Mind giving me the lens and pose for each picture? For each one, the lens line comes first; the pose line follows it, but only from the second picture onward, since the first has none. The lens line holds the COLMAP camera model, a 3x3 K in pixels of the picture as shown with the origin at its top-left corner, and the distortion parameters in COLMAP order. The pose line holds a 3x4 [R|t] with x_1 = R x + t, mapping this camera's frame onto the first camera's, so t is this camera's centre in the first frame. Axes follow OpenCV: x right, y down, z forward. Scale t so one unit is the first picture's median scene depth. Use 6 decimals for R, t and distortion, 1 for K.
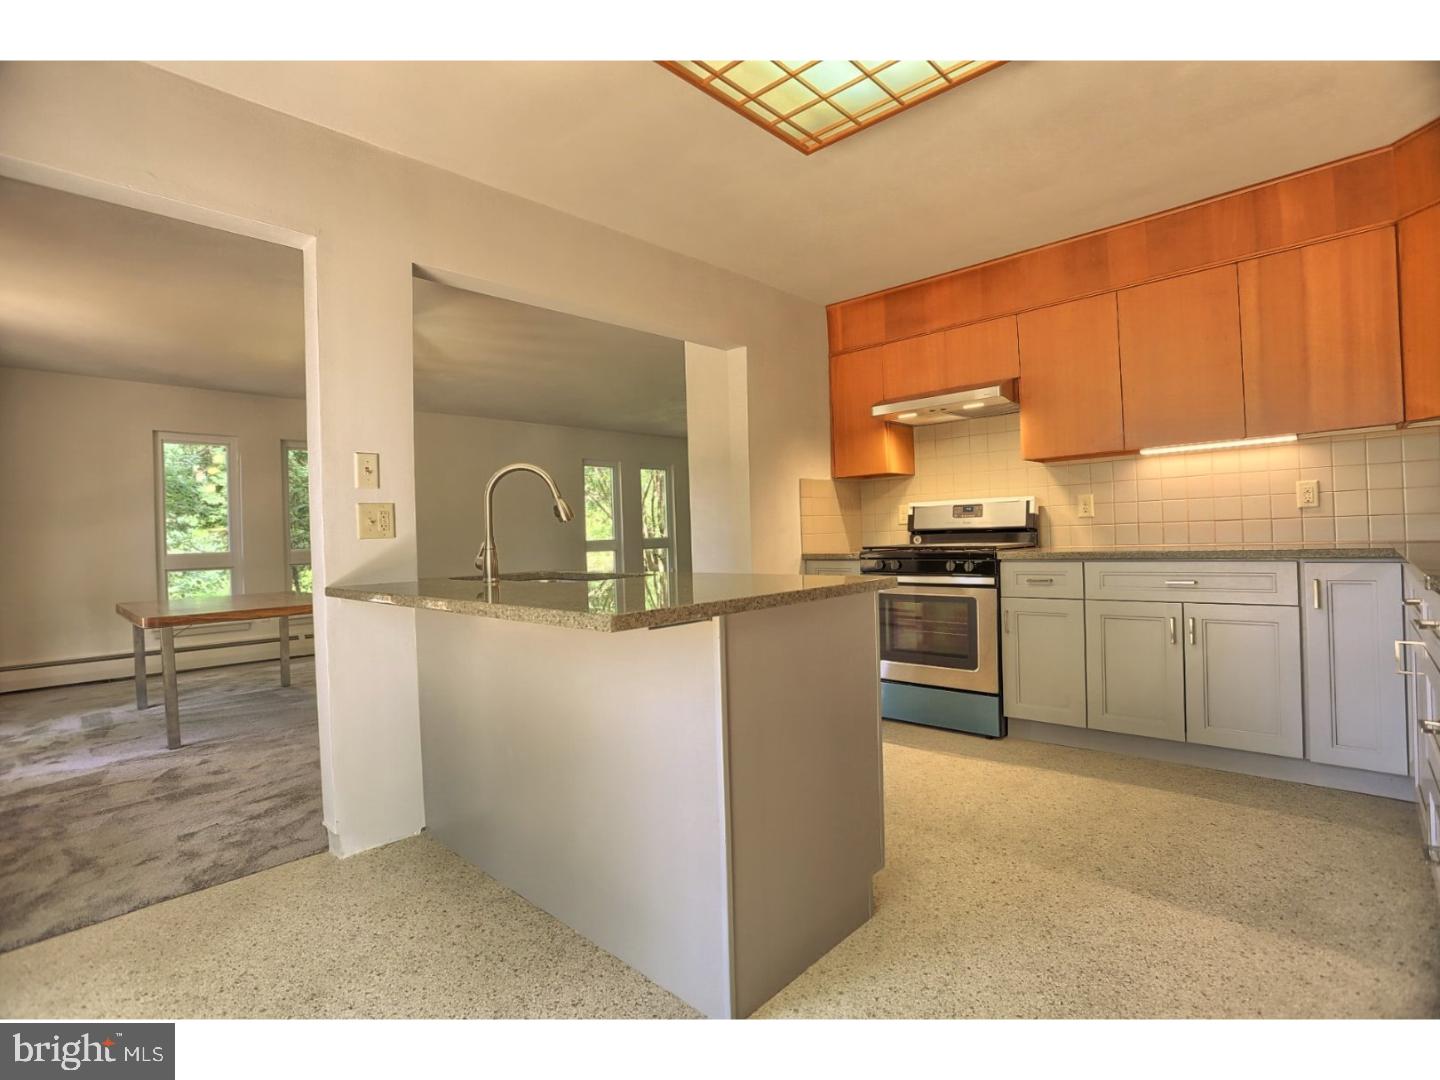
lens RADIAL K [[697.7, 0, 719.3], [0, 697.7, 535.6], [0, 0, 1]] dist [-0.061755, 0.026027]
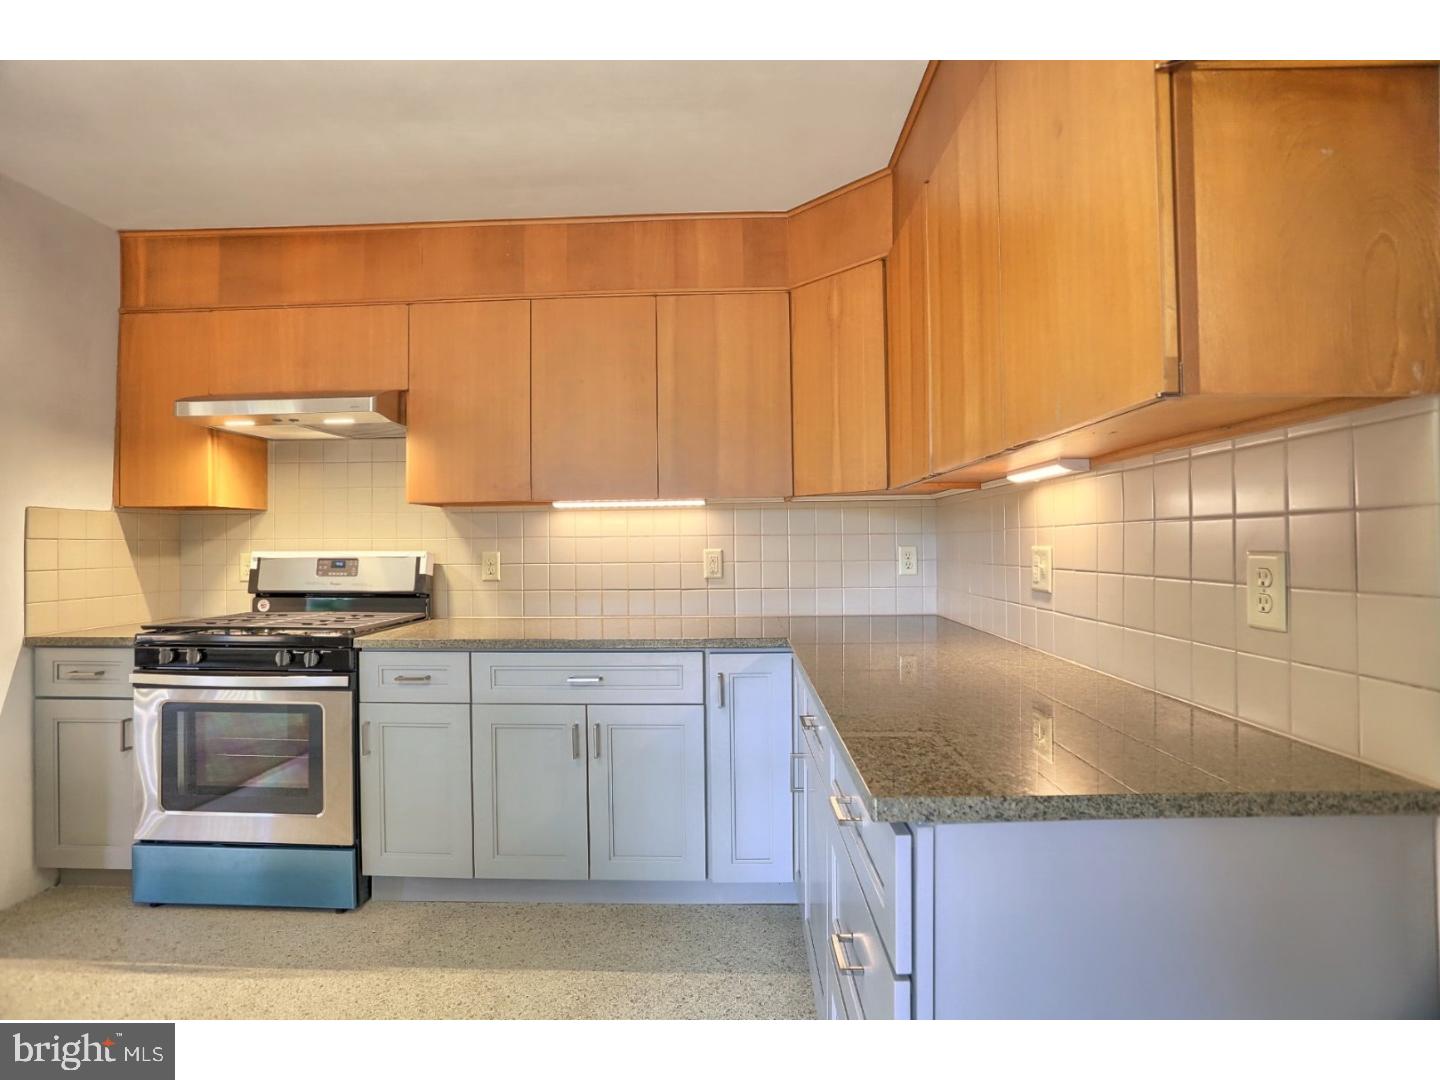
lens RADIAL K [[697.7, 0, 719.3], [0, 697.7, 535.6], [0, 0, 1]] dist [-0.061755, 0.026027]
pose [[0.744964, 0.038511, 0.665992, 0.209337], [-0.016368, 0.999087, -0.039463, -0.054169], [-0.666904, 0.018498, 0.744914, 0.246165]]
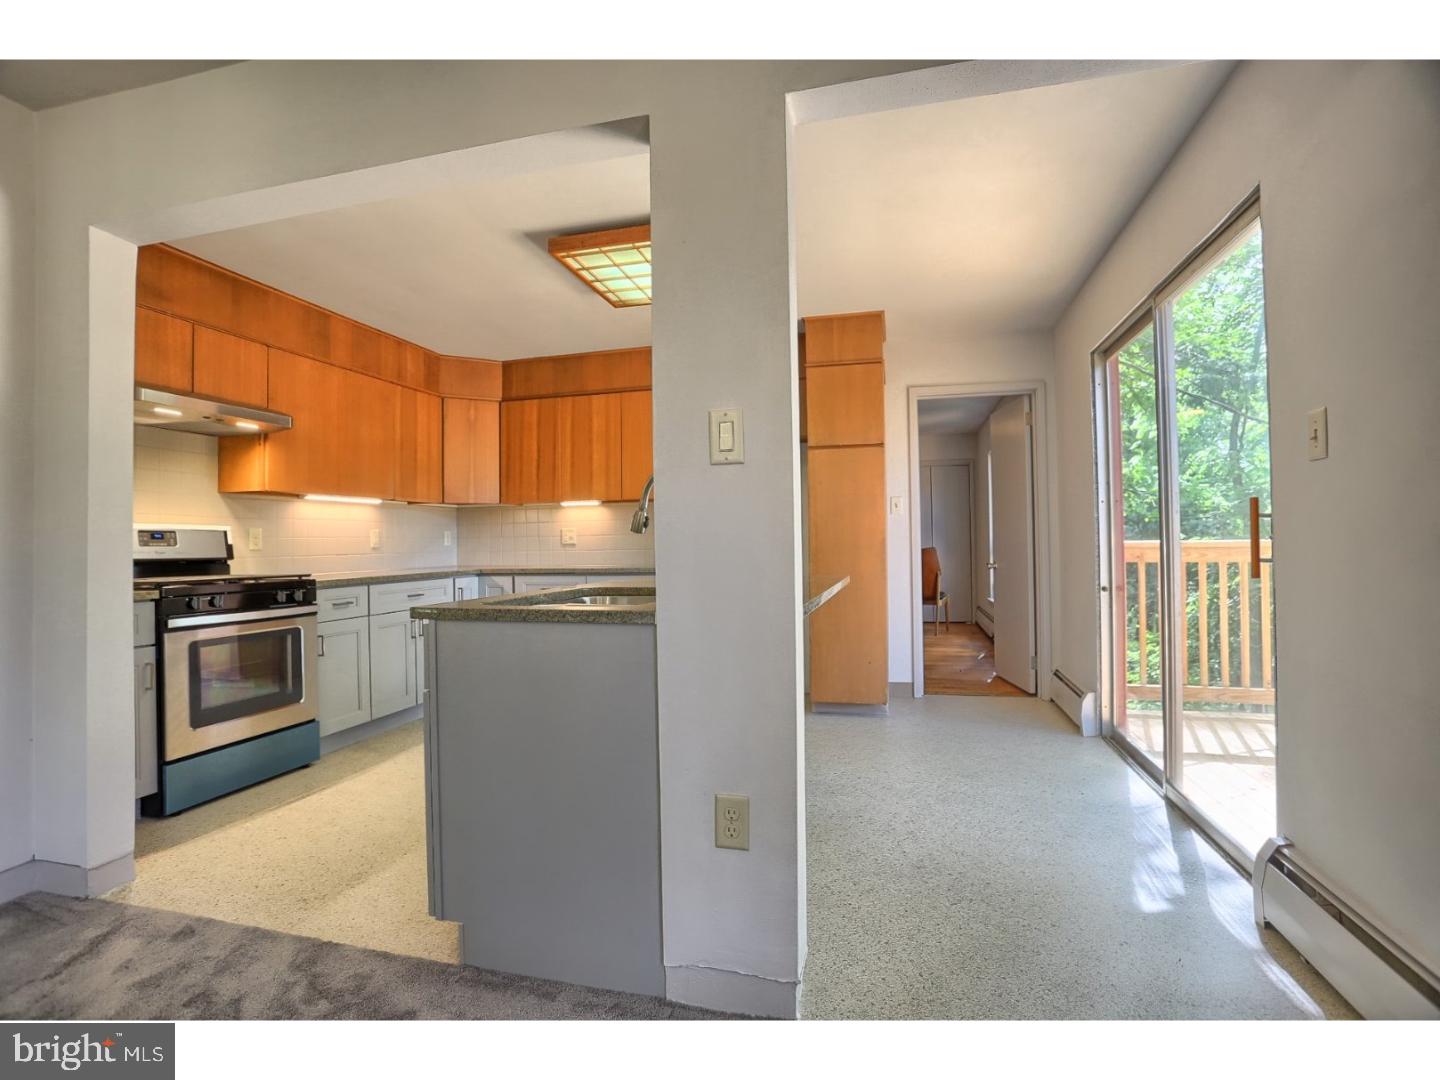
lens RADIAL K [[697.7, 0, 719.3], [0, 697.7, 535.6], [0, 0, 1]] dist [-0.061755, 0.026027]
pose [[-0.479440, 0.052113, 0.876026, -0.769802], [0.034739, 0.998580, -0.040392, 0.019215], [-0.876887, 0.011067, -0.480569, 0.933278]]
